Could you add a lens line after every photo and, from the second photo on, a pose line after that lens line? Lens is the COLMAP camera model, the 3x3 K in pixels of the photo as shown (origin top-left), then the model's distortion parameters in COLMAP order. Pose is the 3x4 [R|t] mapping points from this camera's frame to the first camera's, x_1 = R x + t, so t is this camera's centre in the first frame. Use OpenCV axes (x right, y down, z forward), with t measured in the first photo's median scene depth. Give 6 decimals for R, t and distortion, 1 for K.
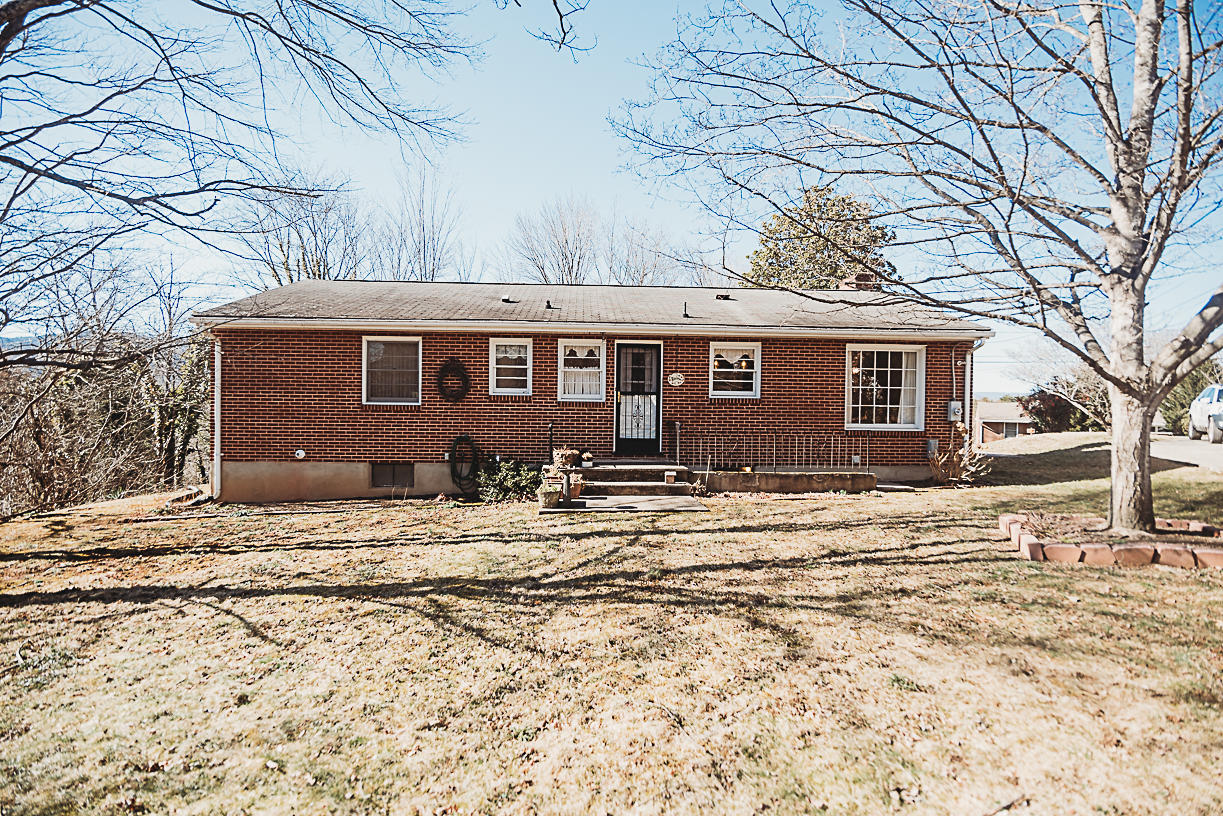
lens RADIAL K [[598.3, 0, 611.5], [0, 598.3, 408.0], [0, 0, 1]] dist [-0.022317, -0.000309]
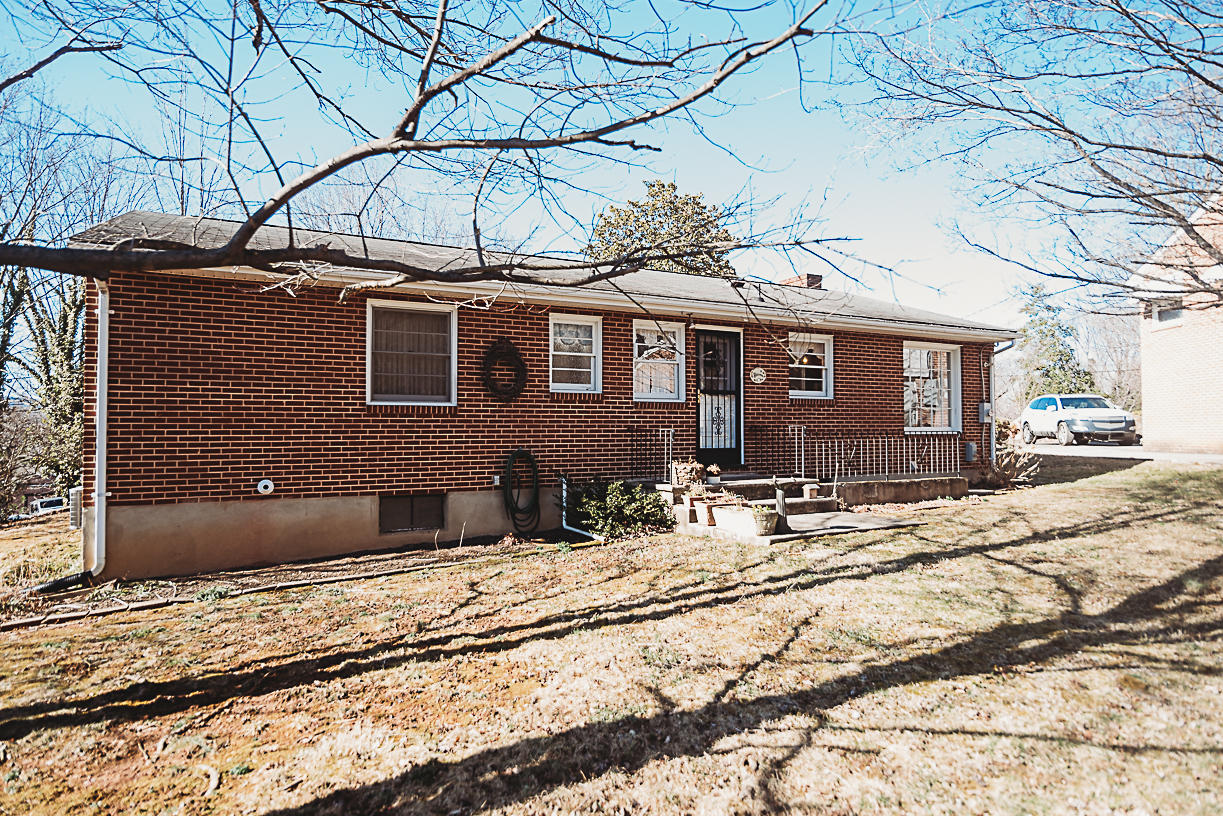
lens RADIAL K [[699.0, 0, 611.5], [0, 699.0, 408.0], [0, 0, 1]] dist [-0.010723, -0.000369]
pose [[0.912434, -0.001441, 0.409222, -0.482388], [0.014218, 0.999502, -0.028182, 0.022079], [-0.408977, 0.031532, 0.912000, 0.207013]]
